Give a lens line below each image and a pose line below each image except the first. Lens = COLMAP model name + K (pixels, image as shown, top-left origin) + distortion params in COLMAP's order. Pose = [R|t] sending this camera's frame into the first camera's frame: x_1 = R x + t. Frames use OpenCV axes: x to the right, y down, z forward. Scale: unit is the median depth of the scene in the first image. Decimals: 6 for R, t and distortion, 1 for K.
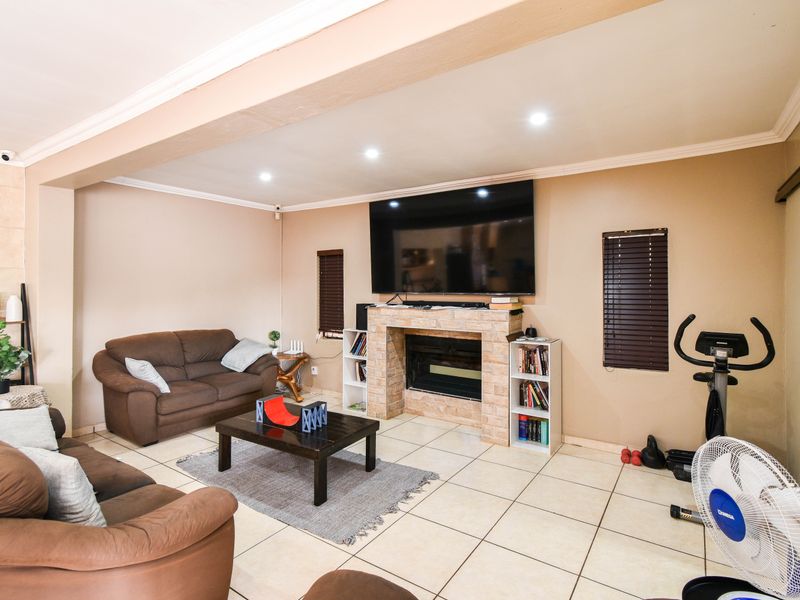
lens RADIAL K [[417.8, 0, 400.5], [0, 417.8, 289.4], [0, 0, 1]] dist [-0.001540, -0.000159]
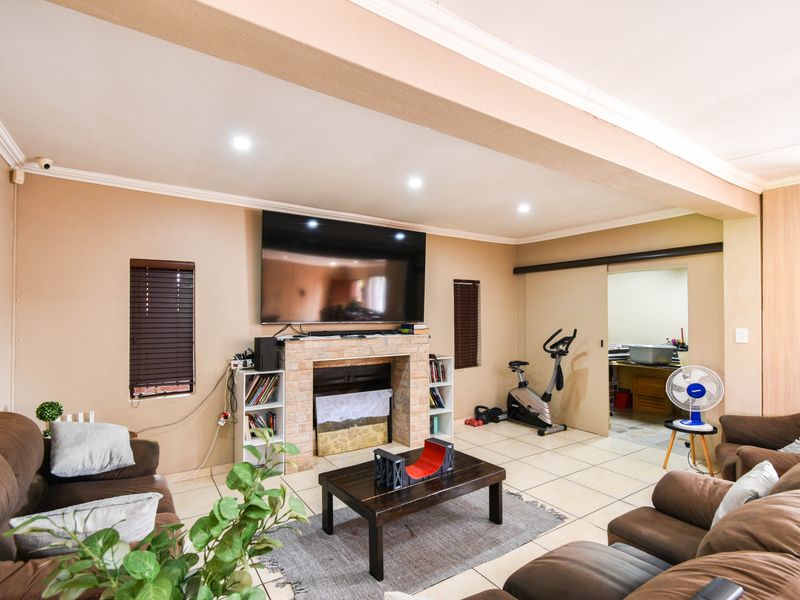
lens RADIAL K [[404.8, 0, 397.9], [0, 404.8, 317.0], [0, 0, 1]] dist [0.001301, 0.000184]
pose [[0.391973, -0.006066, 0.919957, -0.884064], [0.008999, 0.999956, 0.002759, -0.006313], [-0.919933, 0.007197, 0.392011, 0.594904]]
